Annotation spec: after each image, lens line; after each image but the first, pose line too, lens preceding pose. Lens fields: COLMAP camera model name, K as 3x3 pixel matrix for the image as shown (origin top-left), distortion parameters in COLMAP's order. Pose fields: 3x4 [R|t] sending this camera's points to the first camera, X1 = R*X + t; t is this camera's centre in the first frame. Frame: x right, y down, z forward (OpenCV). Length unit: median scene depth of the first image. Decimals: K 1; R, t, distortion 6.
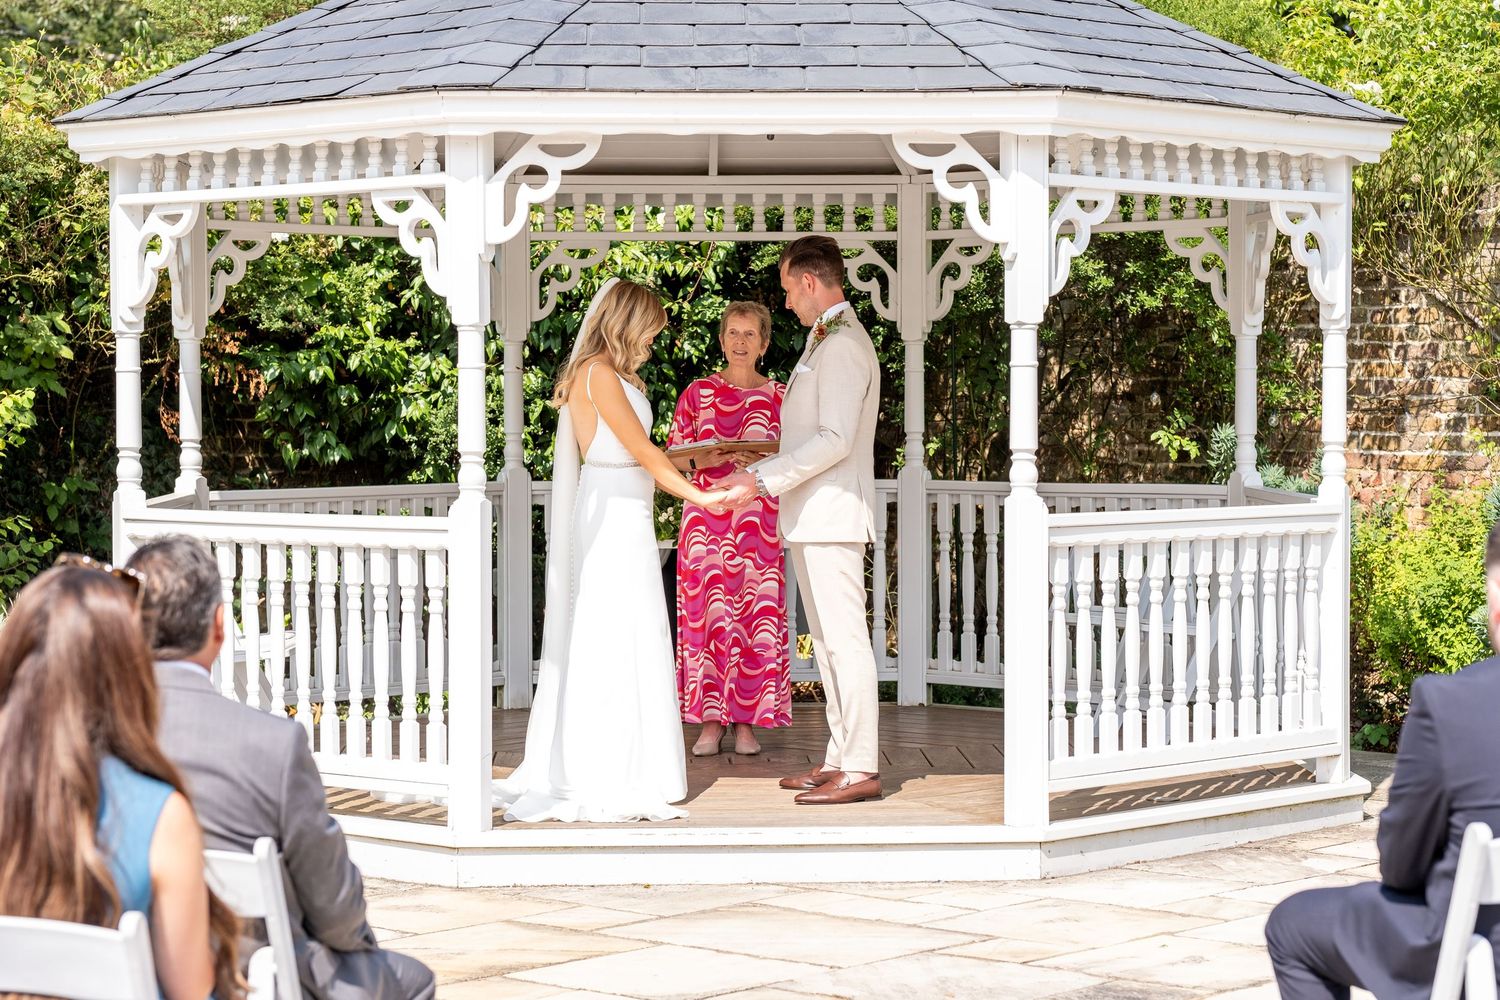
lens RADIAL K [[3601.3, 0, 792.4], [0, 3601.3, 502.4], [0, 0, 1]] dist [0.088653, 0.210362]
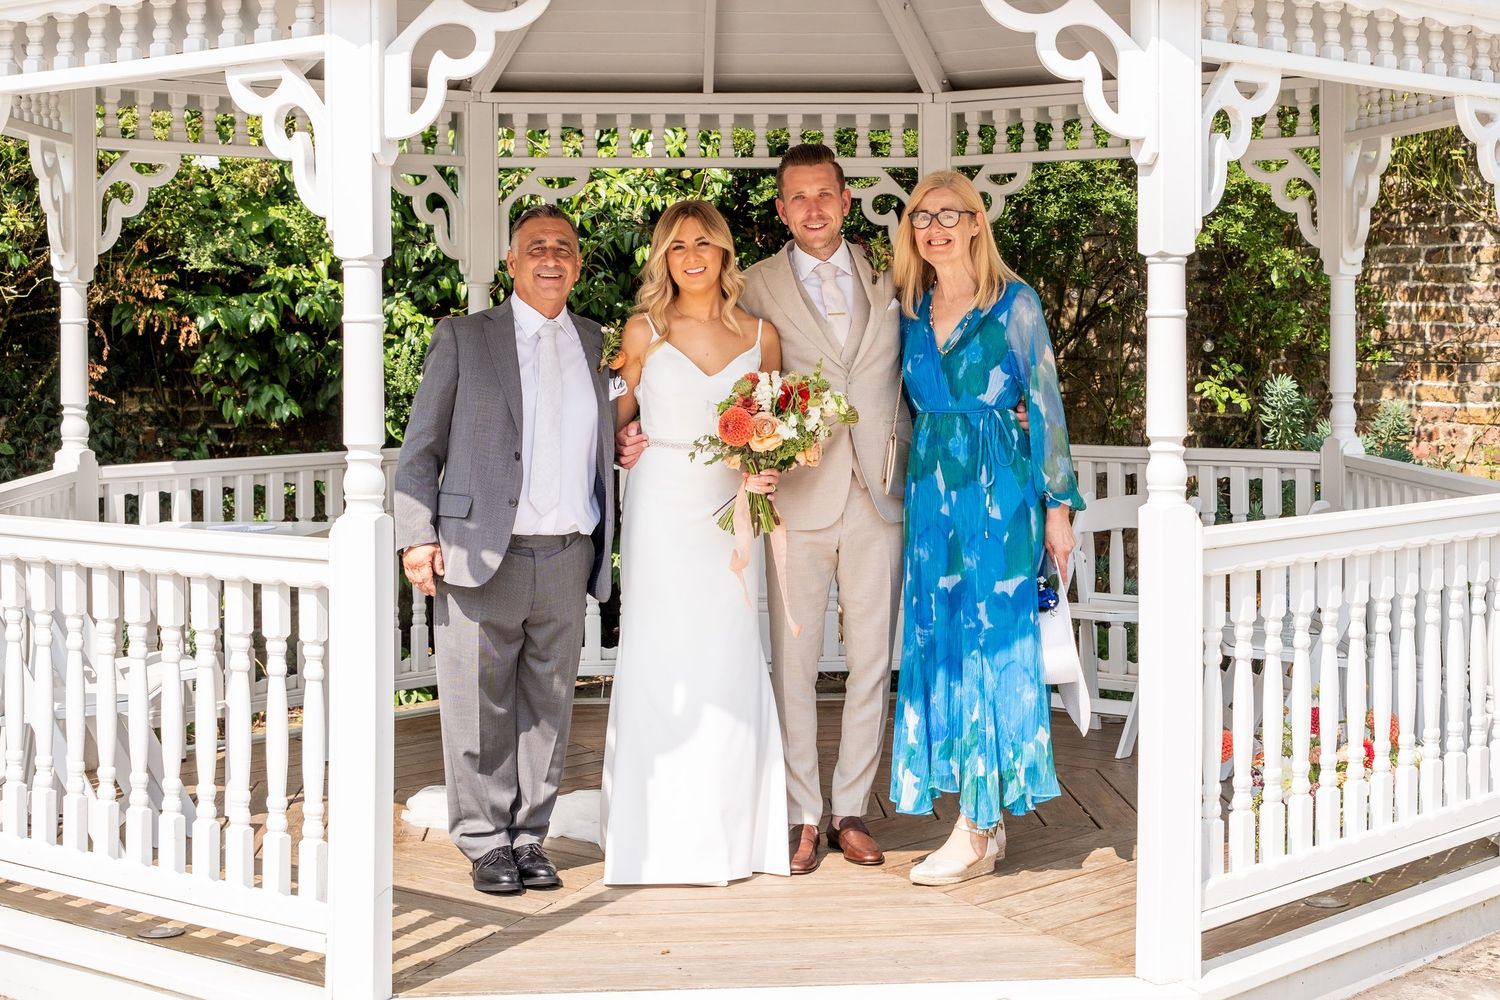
lens RADIAL K [[2678.1, 0, 751.4], [0, 2678.1, 349.9], [0, 0, 1]] dist [0.010053, -2.691888]
pose [[0.999997, -0.001623, -0.001990, -0.011226], [0.001583, 0.999796, -0.020135, -0.016638], [0.002023, 0.020132, 0.999795, 0.380683]]
